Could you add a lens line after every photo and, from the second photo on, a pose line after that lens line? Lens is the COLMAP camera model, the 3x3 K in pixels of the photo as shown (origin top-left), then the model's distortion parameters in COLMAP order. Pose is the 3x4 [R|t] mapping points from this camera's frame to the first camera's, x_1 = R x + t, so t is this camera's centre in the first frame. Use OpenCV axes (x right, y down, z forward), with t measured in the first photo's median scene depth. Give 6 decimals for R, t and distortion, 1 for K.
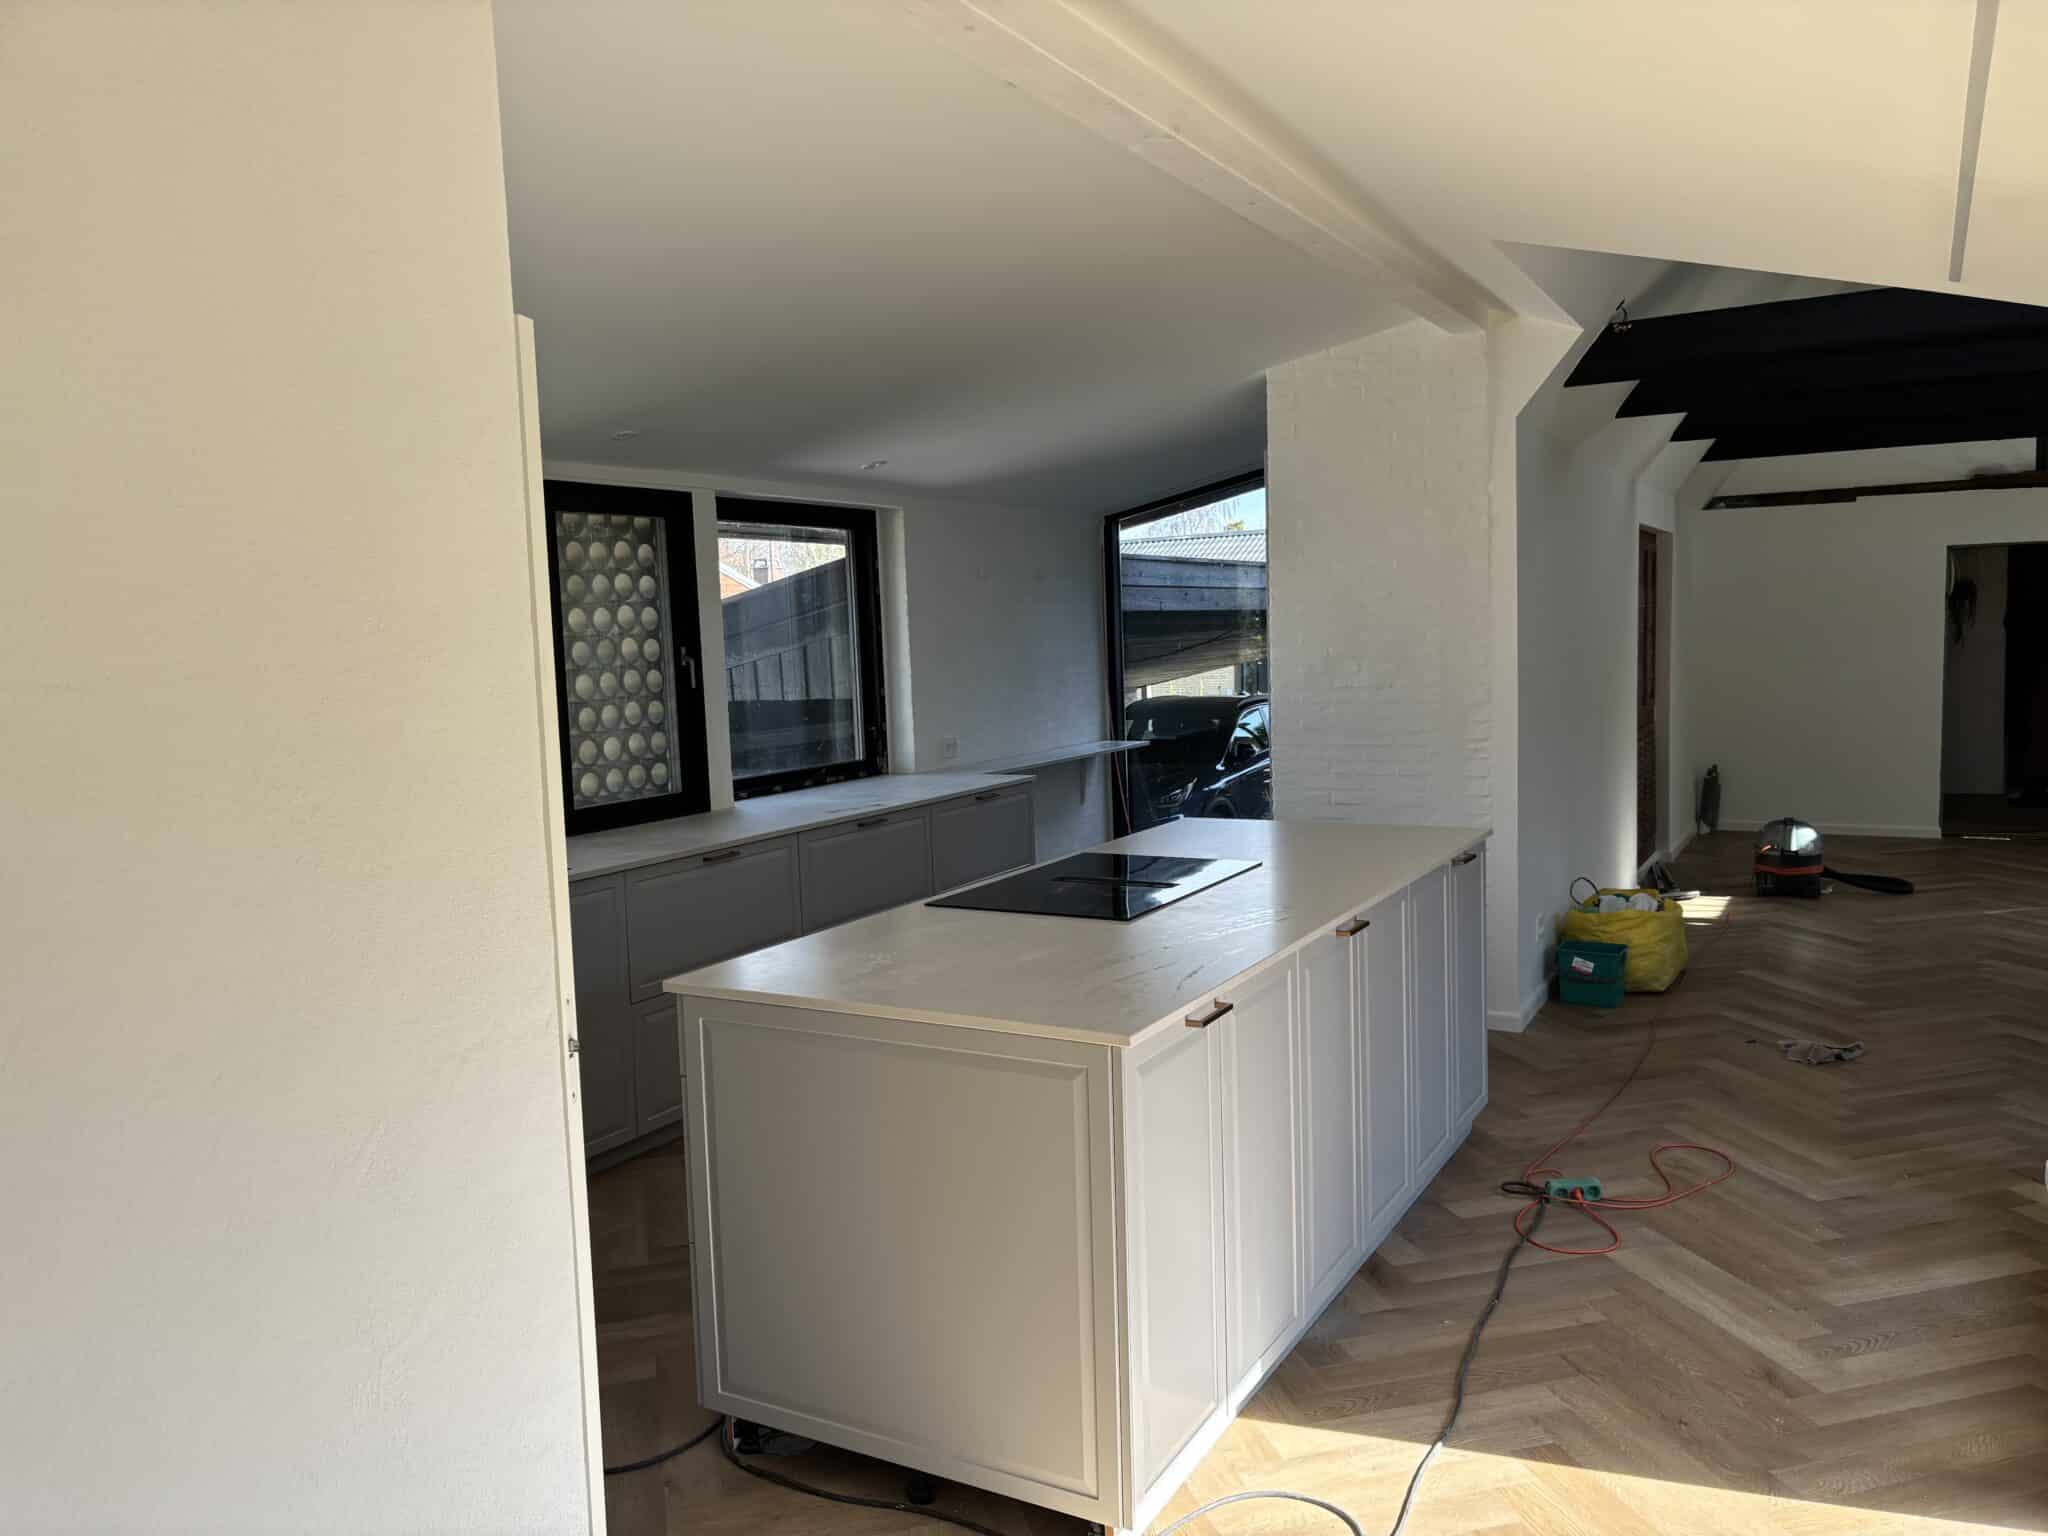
lens RADIAL K [[1571.0, 0, 1022.1], [0, 1571.0, 758.0], [0, 0, 1]] dist [0.047795, -0.040520]
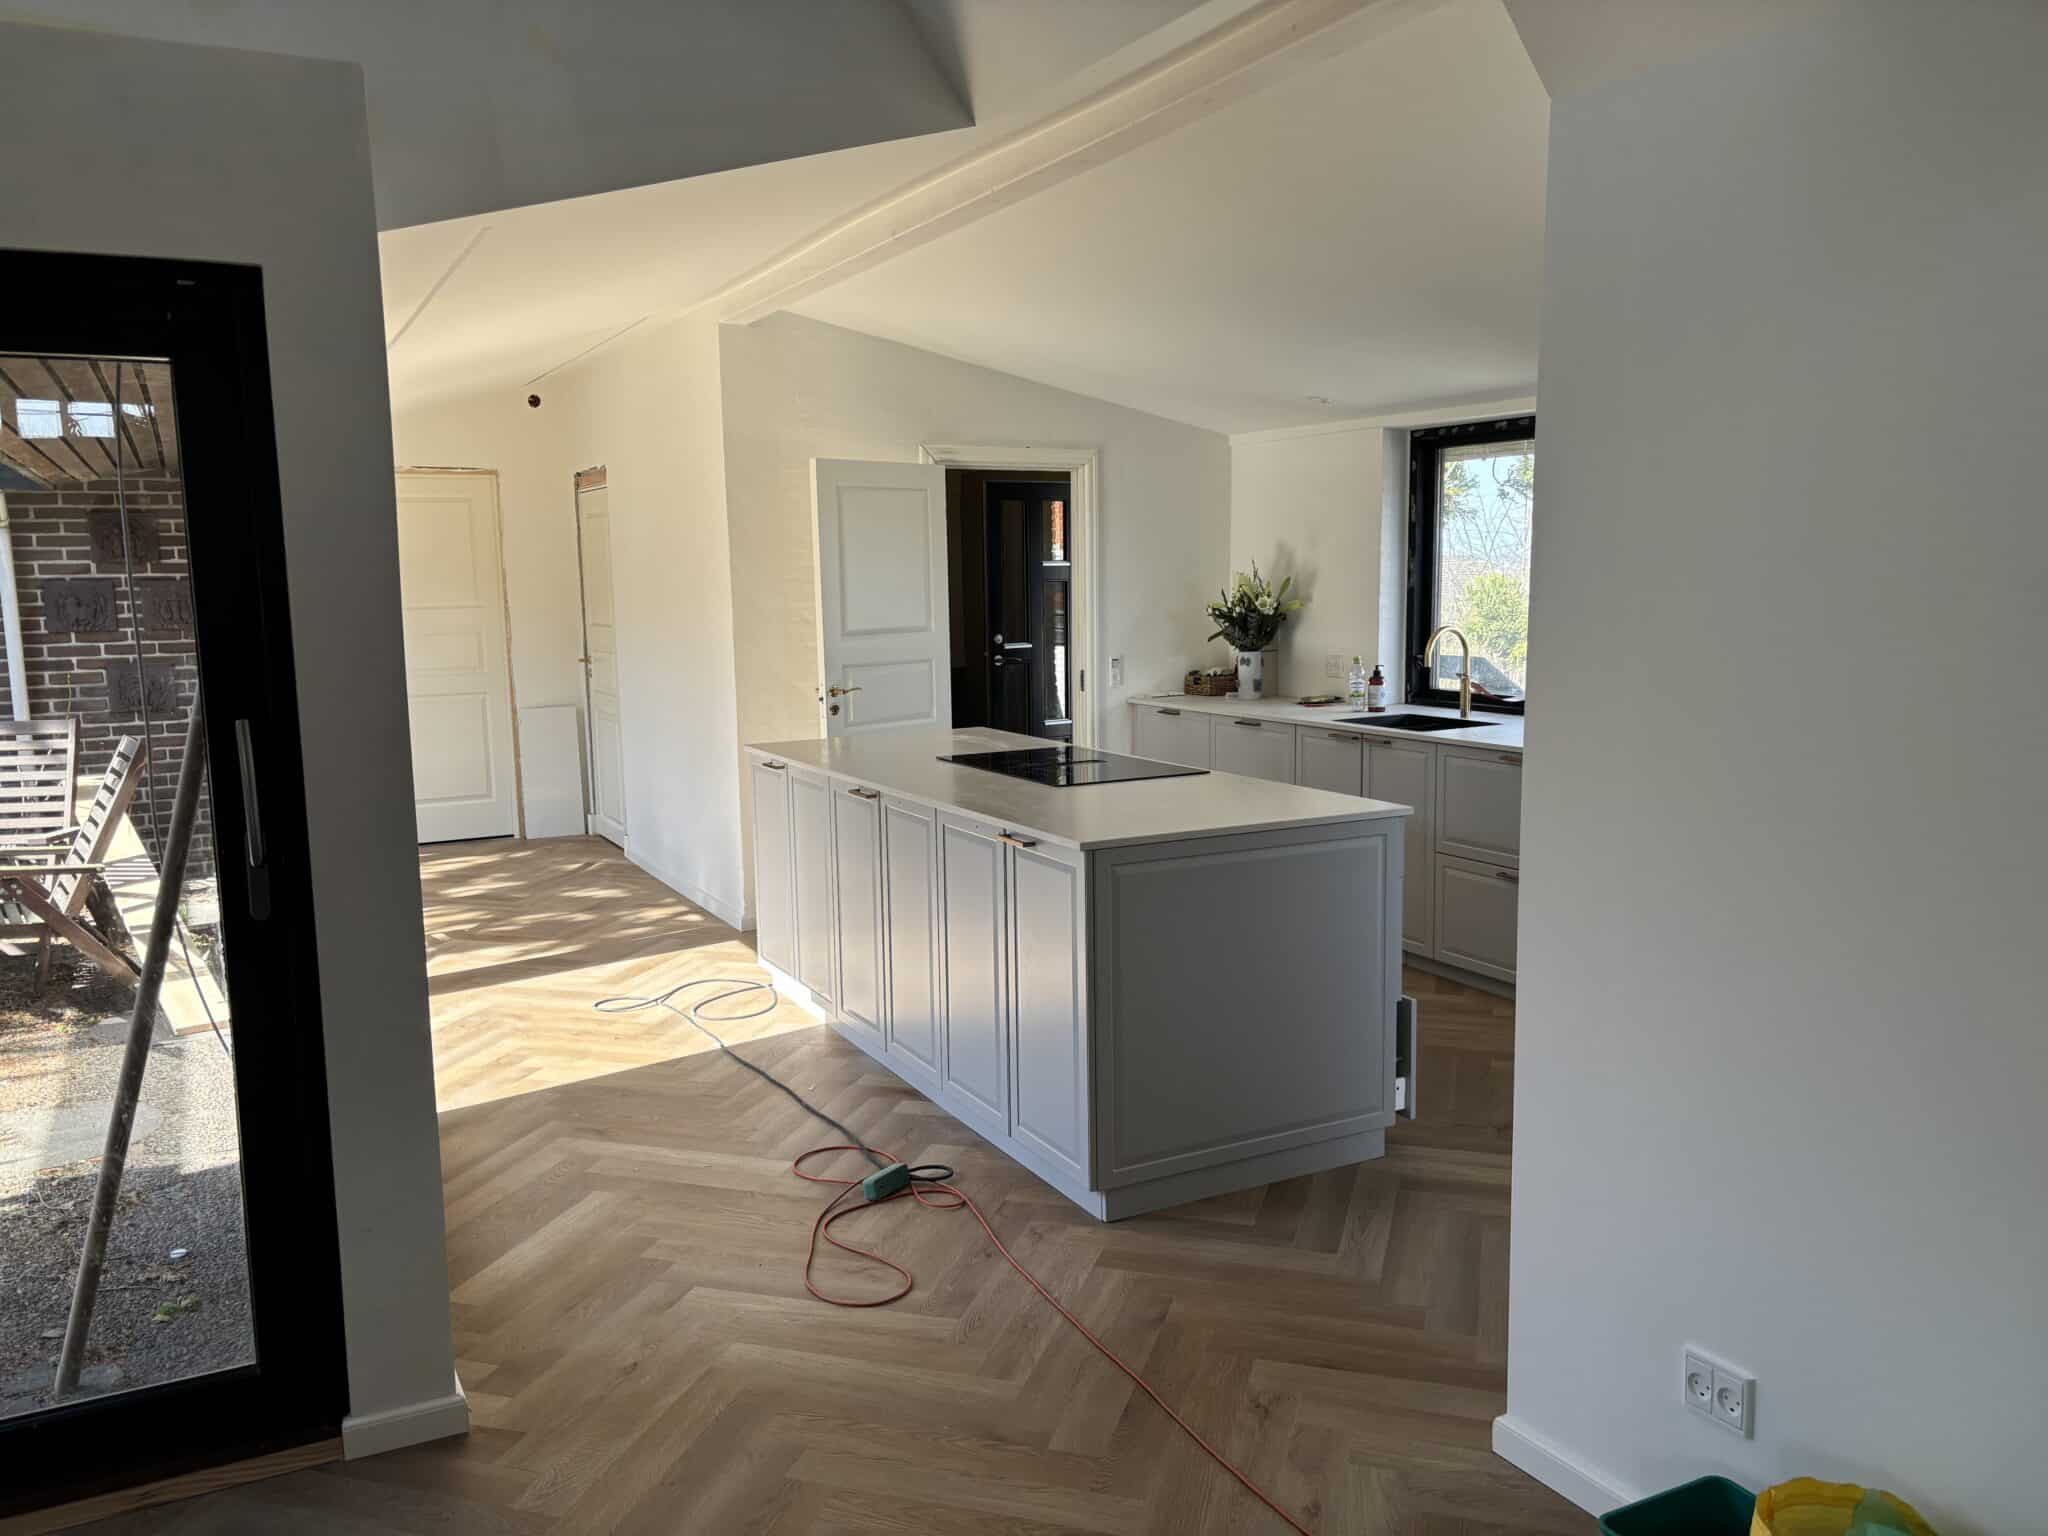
lens RADIAL K [[1559.4, 0, 998.8], [0, 1559.4, 779.9], [0, 0, 1]] dist [0.050157, -0.005217]
pose [[-0.556570, 0.151242, -0.816919, 1.076531], [-0.037475, 0.977719, 0.206544, -0.160847], [0.829955, 0.145570, -0.538501, 1.584416]]
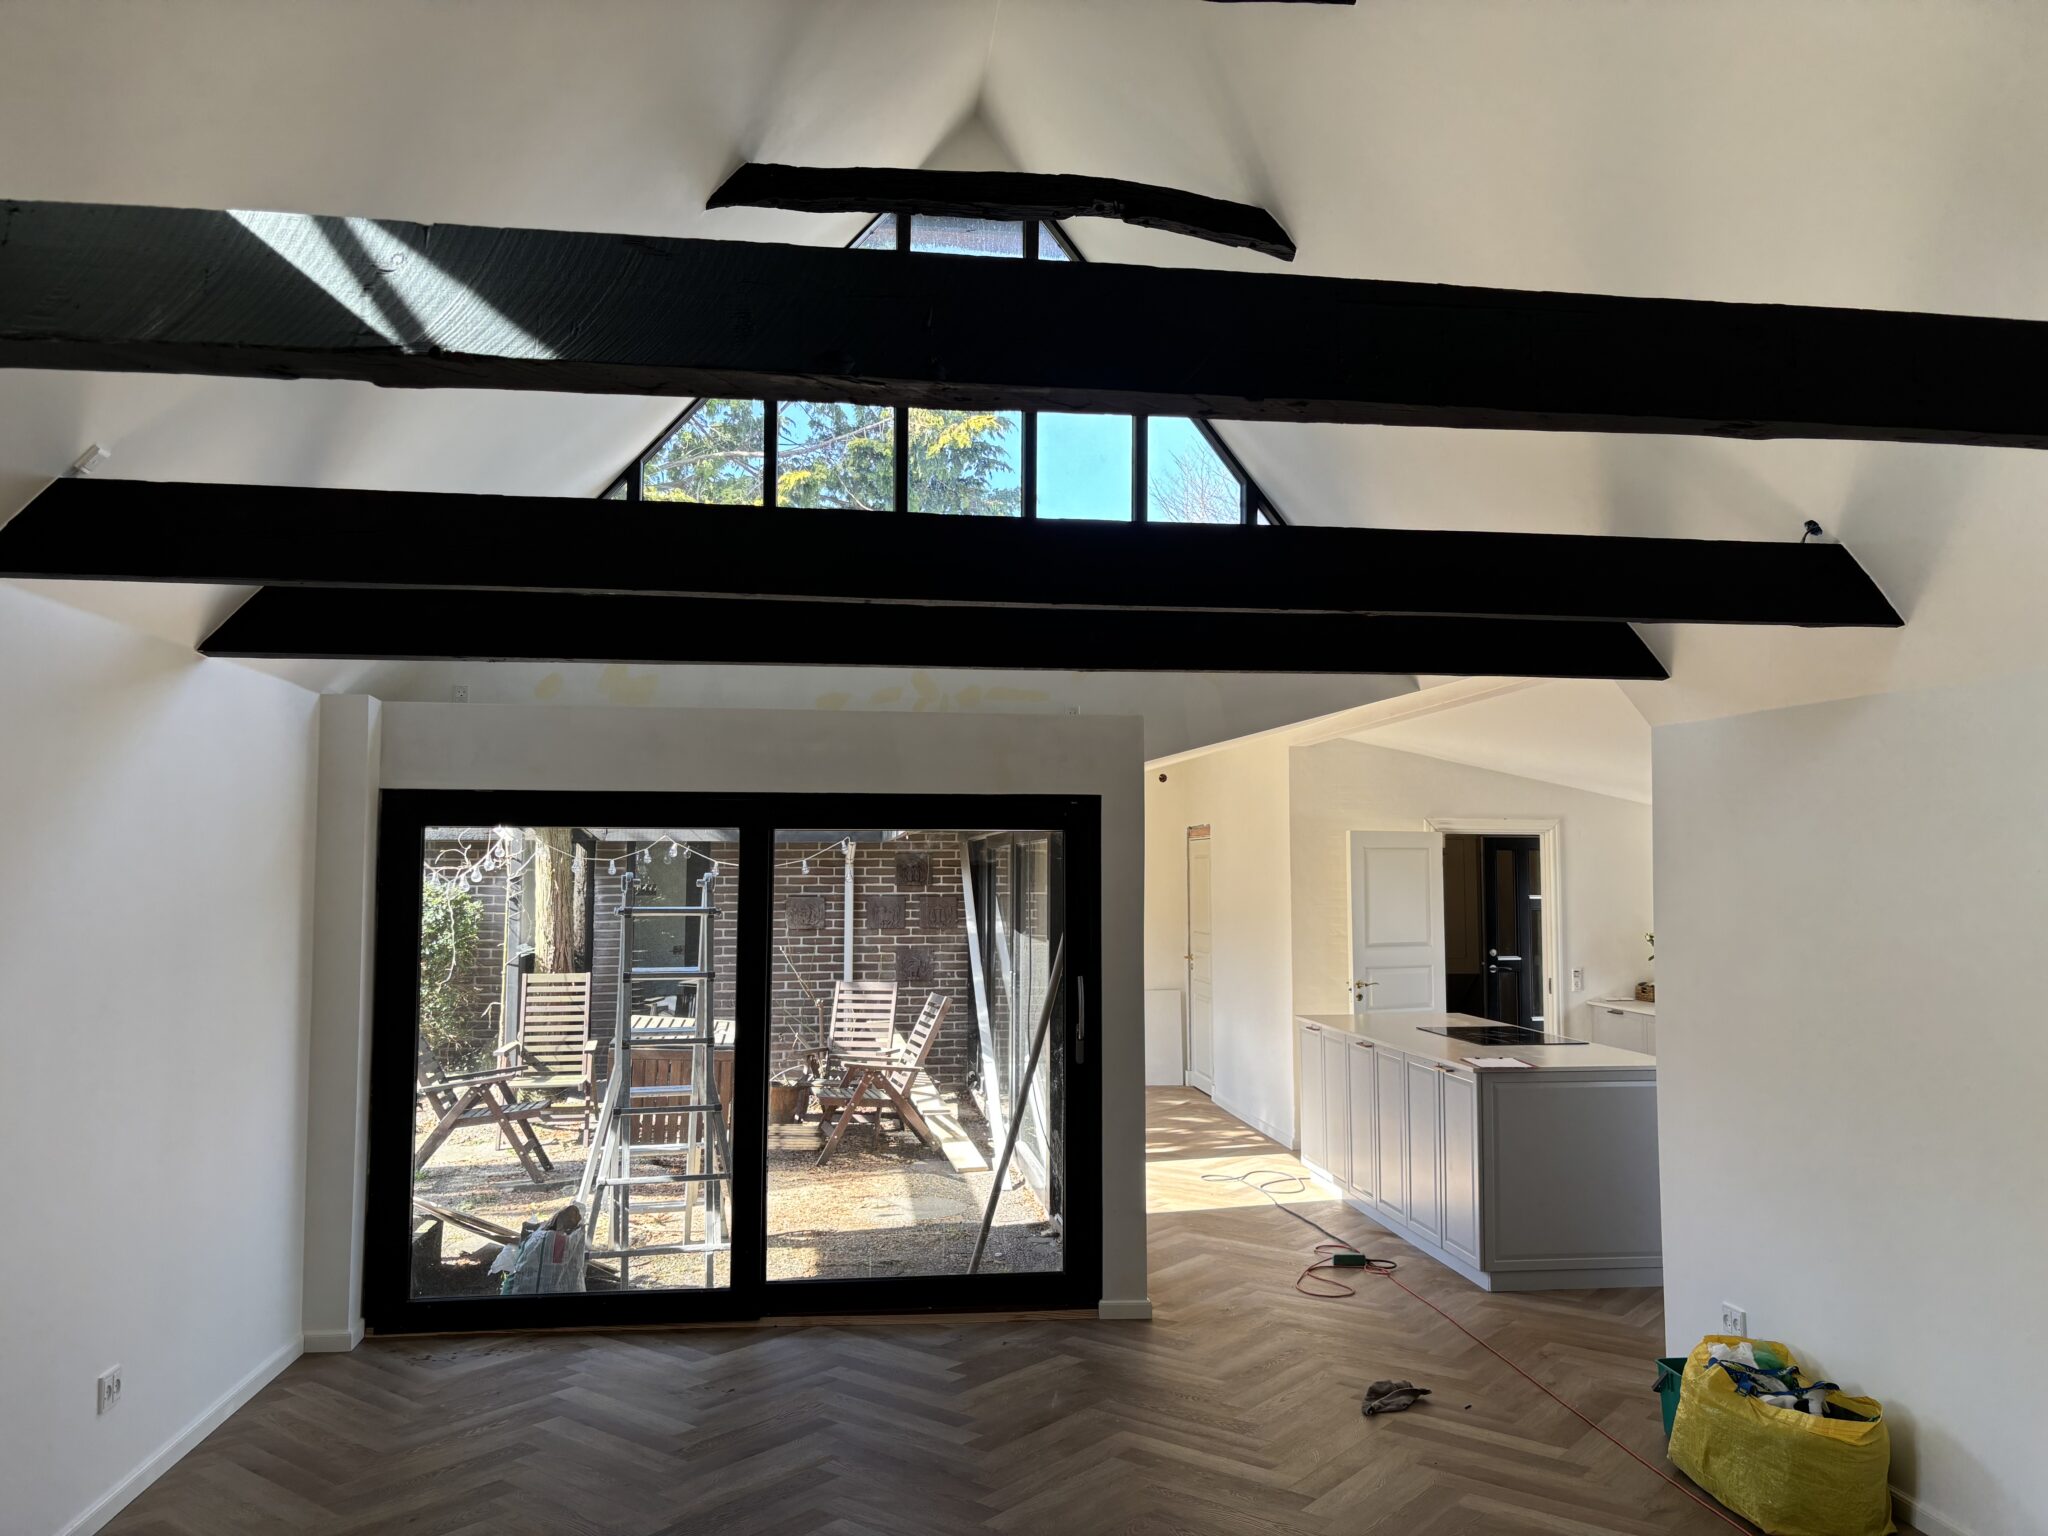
lens RADIAL K [[1571.0, 0, 1022.1], [0, 1571.0, 758.0], [0, 0, 1]] dist [0.047795, -0.040520]
pose [[-0.805213, -0.014004, -0.592820, 1.685736], [-0.027959, 0.999506, 0.014365, -0.276855], [0.592326, 0.028142, -0.805207, 2.184753]]
